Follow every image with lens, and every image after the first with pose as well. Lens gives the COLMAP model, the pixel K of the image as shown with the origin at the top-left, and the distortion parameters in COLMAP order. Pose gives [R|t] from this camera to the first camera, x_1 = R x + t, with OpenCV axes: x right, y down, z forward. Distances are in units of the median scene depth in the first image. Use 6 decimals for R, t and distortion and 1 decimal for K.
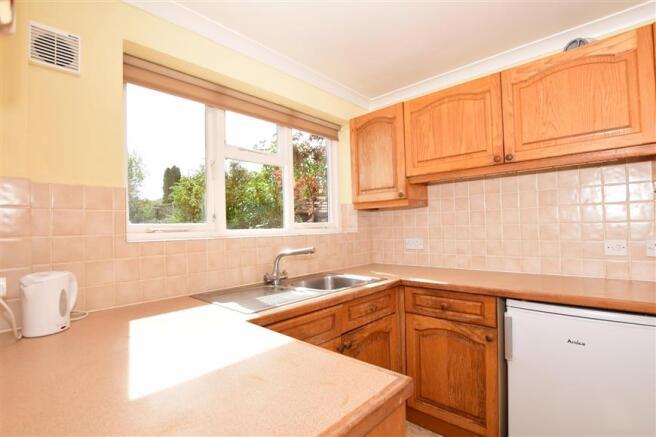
lens RADIAL K [[300.8, 0, 332.0], [0, 300.8, 222.1], [0, 0, 1]] dist [-0.031088, 0.000097]
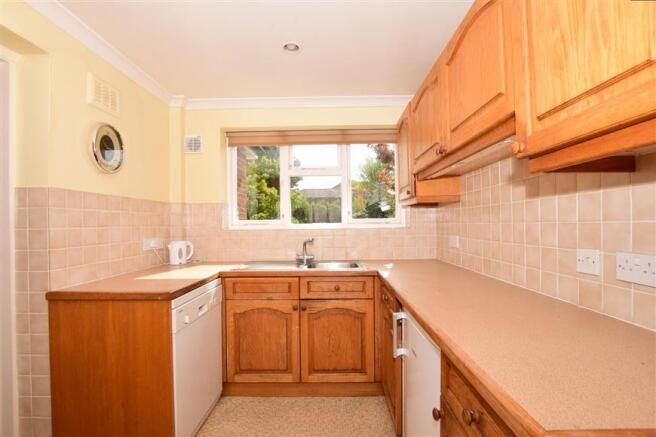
lens RADIAL K [[300.8, 0, 332.0], [0, 300.8, 222.1], [0, 0, 1]] dist [-0.031088, 0.000097]
pose [[0.678977, 0.011437, -0.734070, 0.991728], [0.009878, 0.999646, 0.024711, -0.021183], [0.734093, -0.024029, 0.678624, 0.126726]]
